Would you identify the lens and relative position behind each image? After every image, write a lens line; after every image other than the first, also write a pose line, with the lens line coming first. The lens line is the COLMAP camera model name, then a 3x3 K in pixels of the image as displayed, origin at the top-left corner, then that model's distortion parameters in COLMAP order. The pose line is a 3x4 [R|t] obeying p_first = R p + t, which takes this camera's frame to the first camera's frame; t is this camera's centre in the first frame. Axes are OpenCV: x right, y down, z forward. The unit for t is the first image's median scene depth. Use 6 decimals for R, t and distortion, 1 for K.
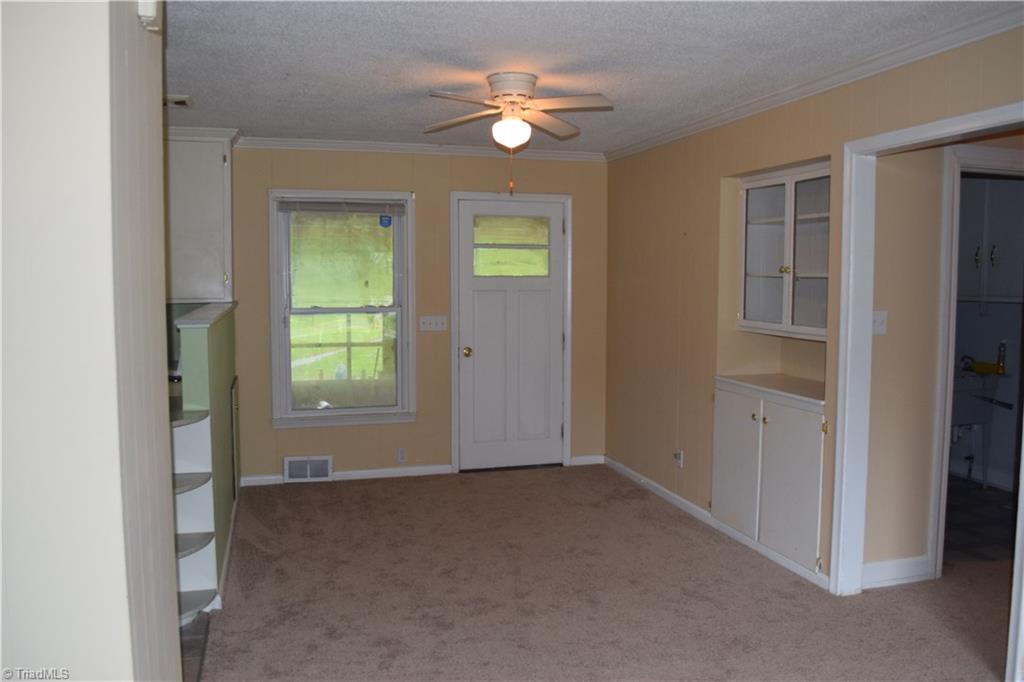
lens RADIAL K [[803.9, 0, 512.0], [0, 803.9, 341.0], [0, 0, 1]] dist [-0.085369, 0.006879]
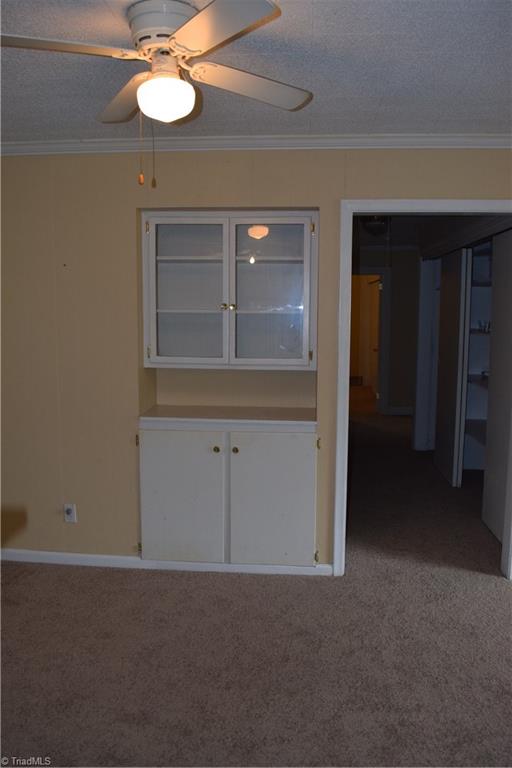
lens RADIAL K [[602.9, 0, 256.0], [0, 602.9, 384.0], [0, 0, 1]] dist [-0.085369, 0.006879]
pose [[0.362466, -0.113847, 0.925017, -0.398639], [0.074134, 0.992888, 0.093151, -0.059039], [-0.929044, 0.034811, 0.368328, 0.671791]]
